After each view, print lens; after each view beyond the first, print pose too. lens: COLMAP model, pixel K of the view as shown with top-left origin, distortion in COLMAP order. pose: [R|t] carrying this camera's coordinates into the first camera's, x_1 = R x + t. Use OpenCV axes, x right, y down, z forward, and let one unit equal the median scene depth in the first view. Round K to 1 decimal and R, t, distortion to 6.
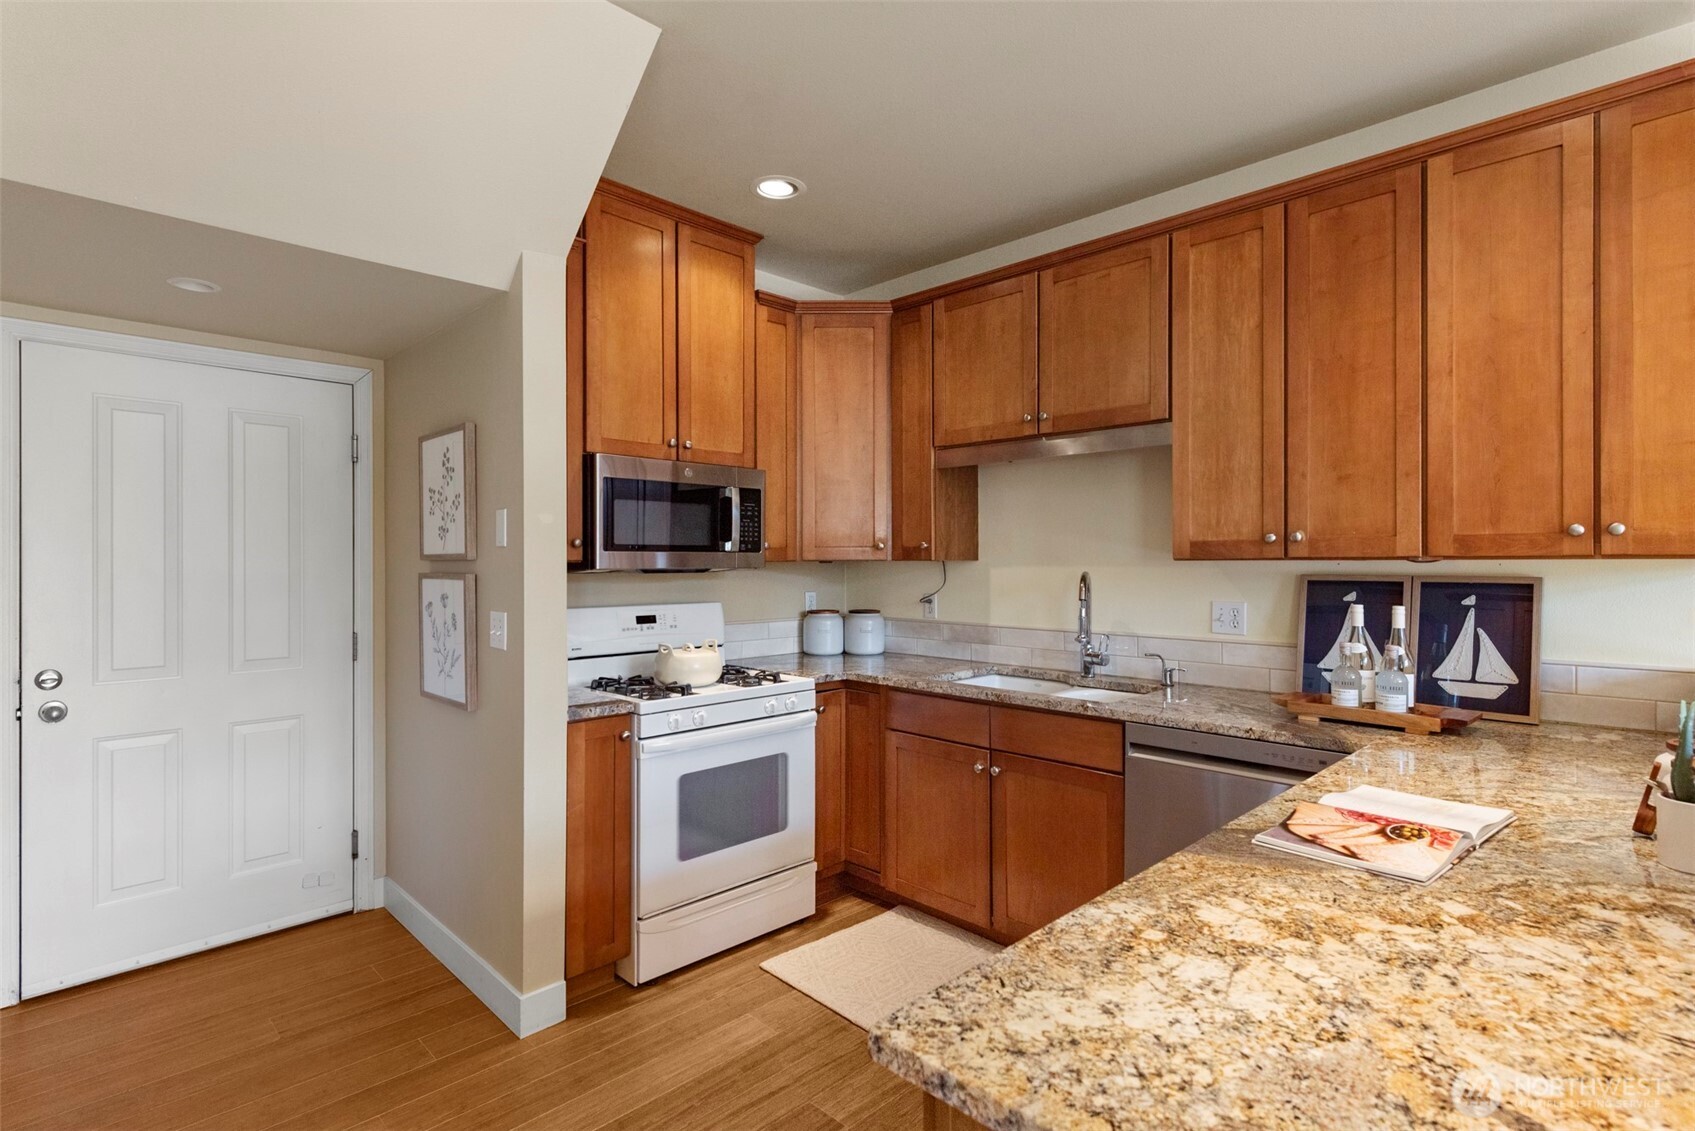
lens RADIAL K [[836.3, 0, 839.3], [0, 836.3, 563.3], [0, 0, 1]] dist [0.009727, -0.004020]
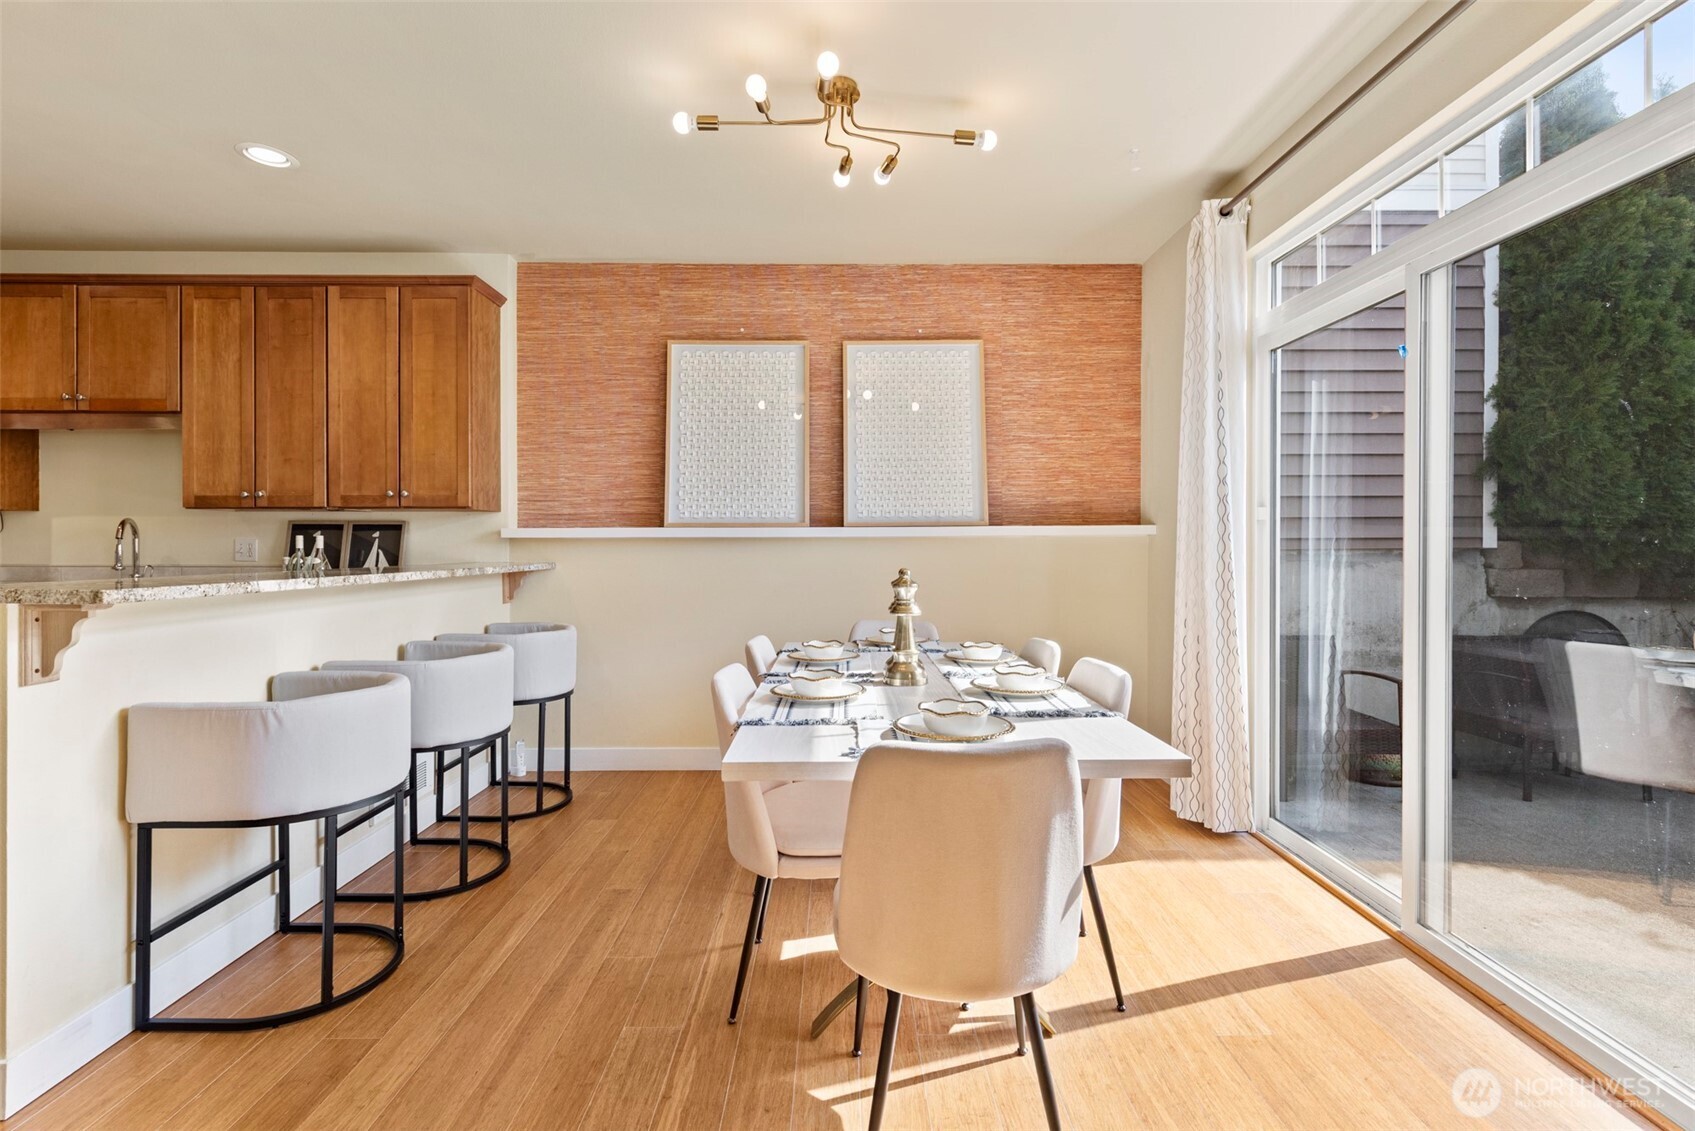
lens RADIAL K [[775.7, 0, 853.3], [0, 775.7, 551.2], [0, 0, 1]] dist [0.000642, -0.002755]
pose [[0.687312, 0.000622, 0.726363, 0.227994], [-0.000442, 1.000000, -0.000438, 0.074370], [-0.726363, -0.000020, 0.687312, -0.815751]]
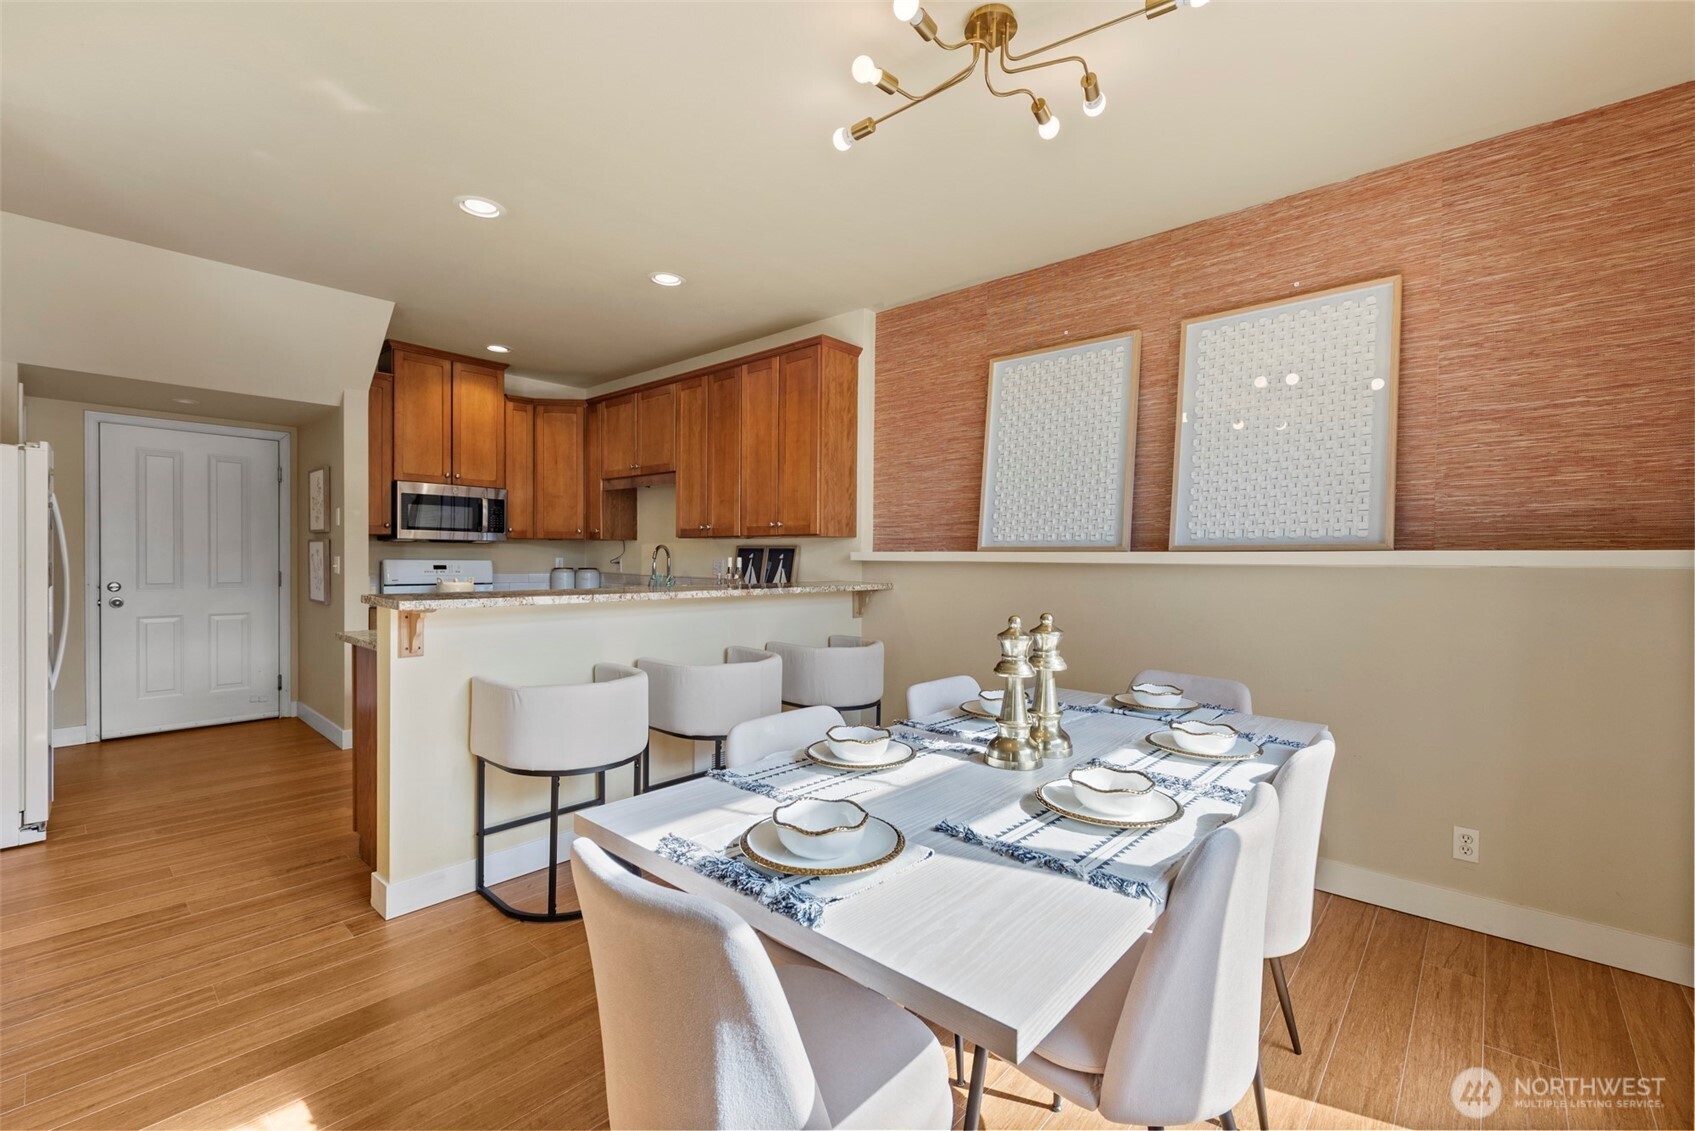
lens RADIAL K [[720.7, 0, 848.2], [0, 720.7, 571.4], [0, 0, 1]] dist [-0.000237, -0.001534]
pose [[0.997960, 0.012767, 0.062558, 0.746794], [-0.013861, 0.999758, 0.017093, 0.045067], [-0.062325, -0.017925, 0.997895, -0.873079]]
